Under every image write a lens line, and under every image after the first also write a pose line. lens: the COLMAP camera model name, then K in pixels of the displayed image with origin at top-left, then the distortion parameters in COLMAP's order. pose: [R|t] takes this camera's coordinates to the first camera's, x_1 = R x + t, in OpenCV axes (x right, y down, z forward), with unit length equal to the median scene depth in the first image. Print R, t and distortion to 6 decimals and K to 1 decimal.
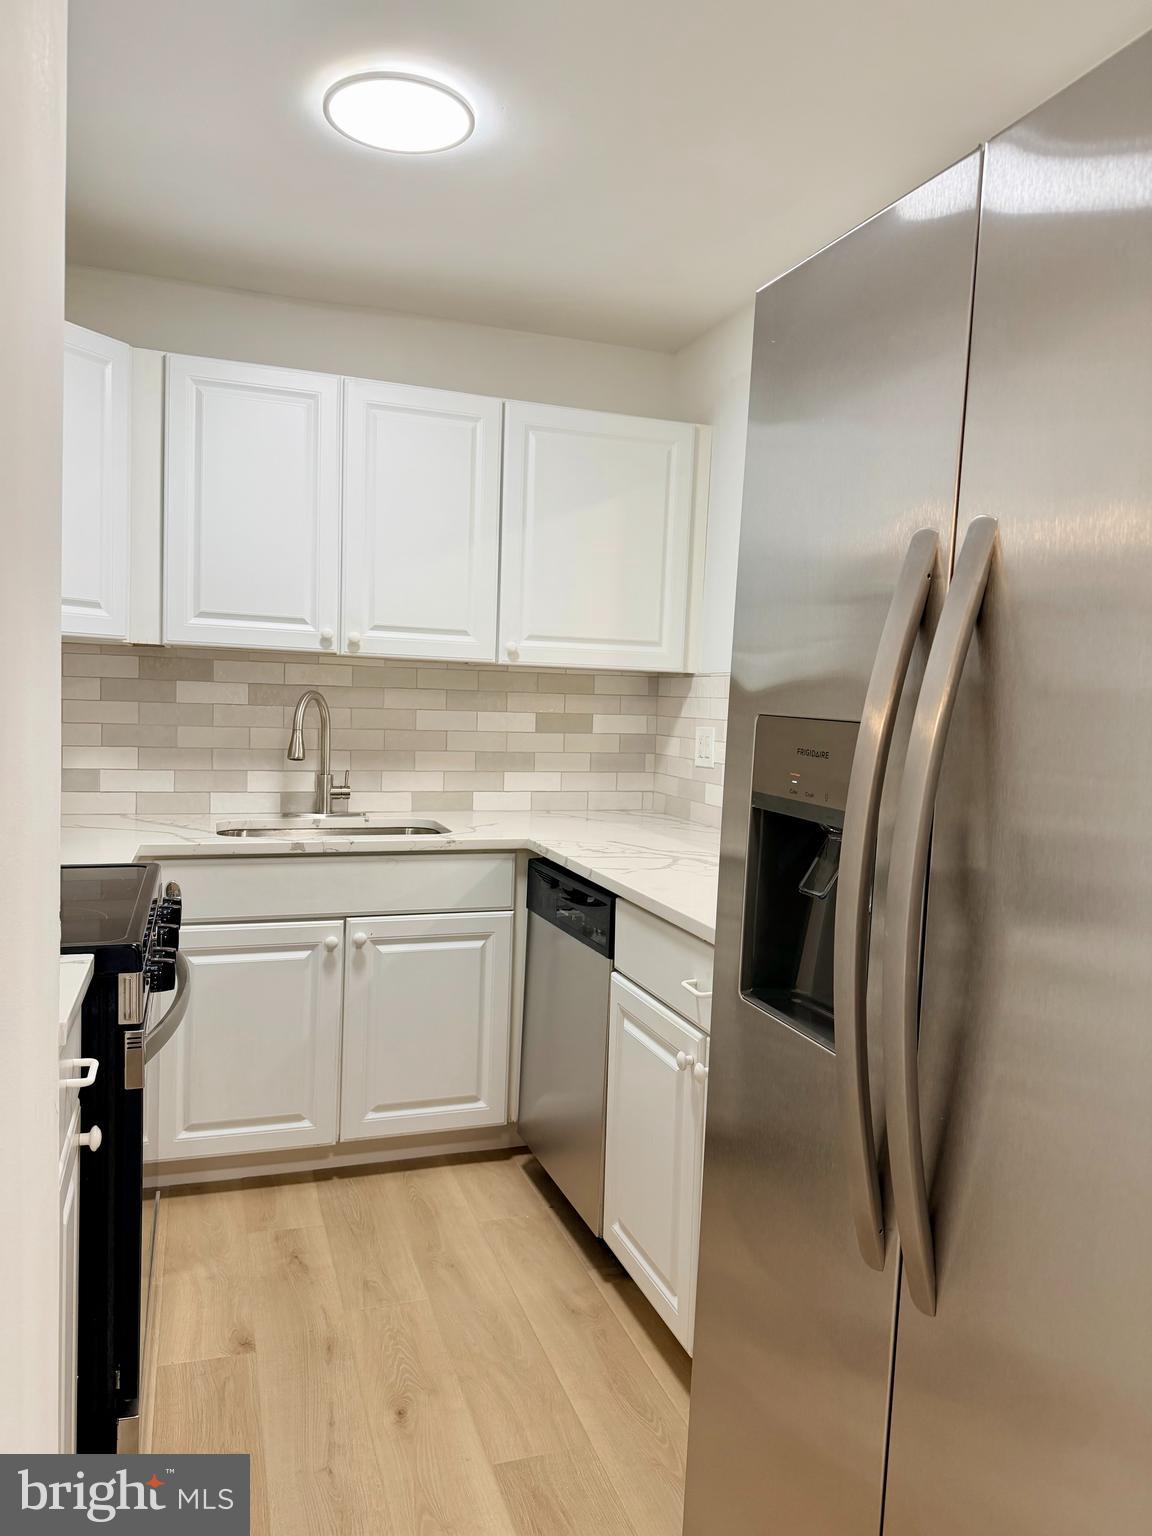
lens RADIAL K [[1075.7, 0, 576.0], [0, 1075.7, 768.0], [0, 0, 1]] dist [0.119771, -0.185461]
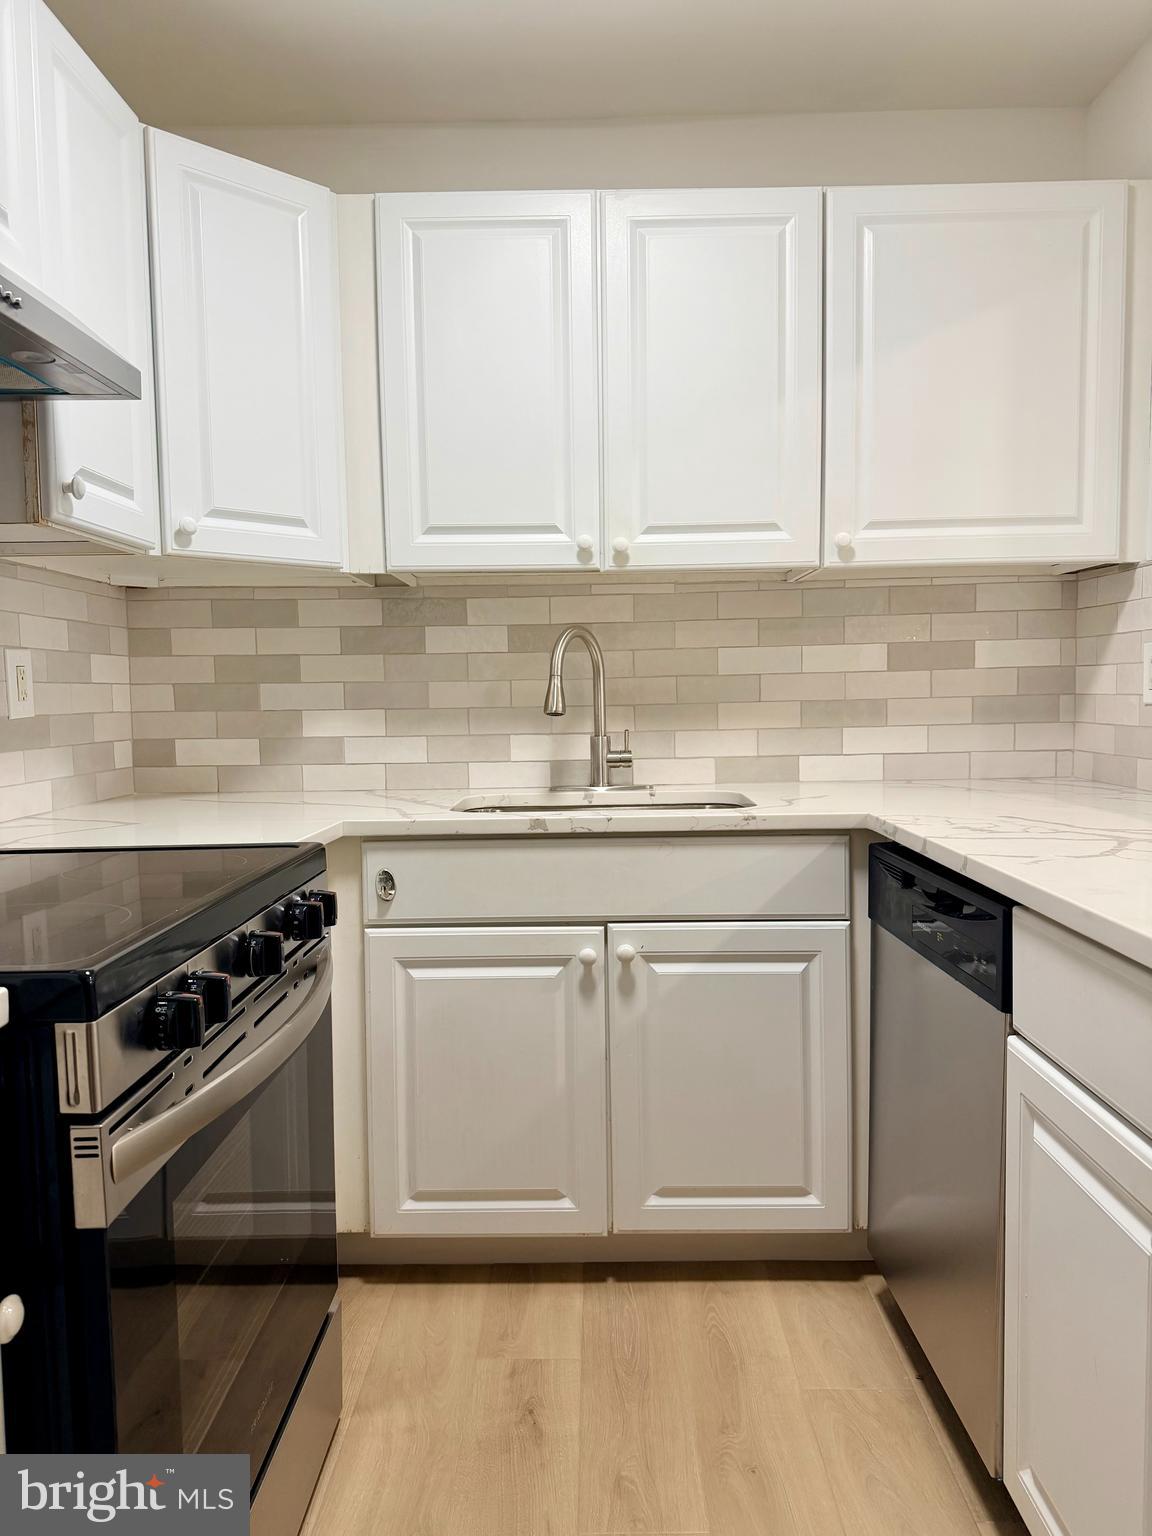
lens RADIAL K [[1075.7, 0, 576.0], [0, 1075.7, 768.0], [0, 0, 1]] dist [0.119771, -0.185461]
pose [[0.939610, -0.024416, -0.341374, 0.015667], [0.024586, 0.999690, -0.003829, 0.035262], [0.341362, -0.004795, 0.939920, 0.303166]]
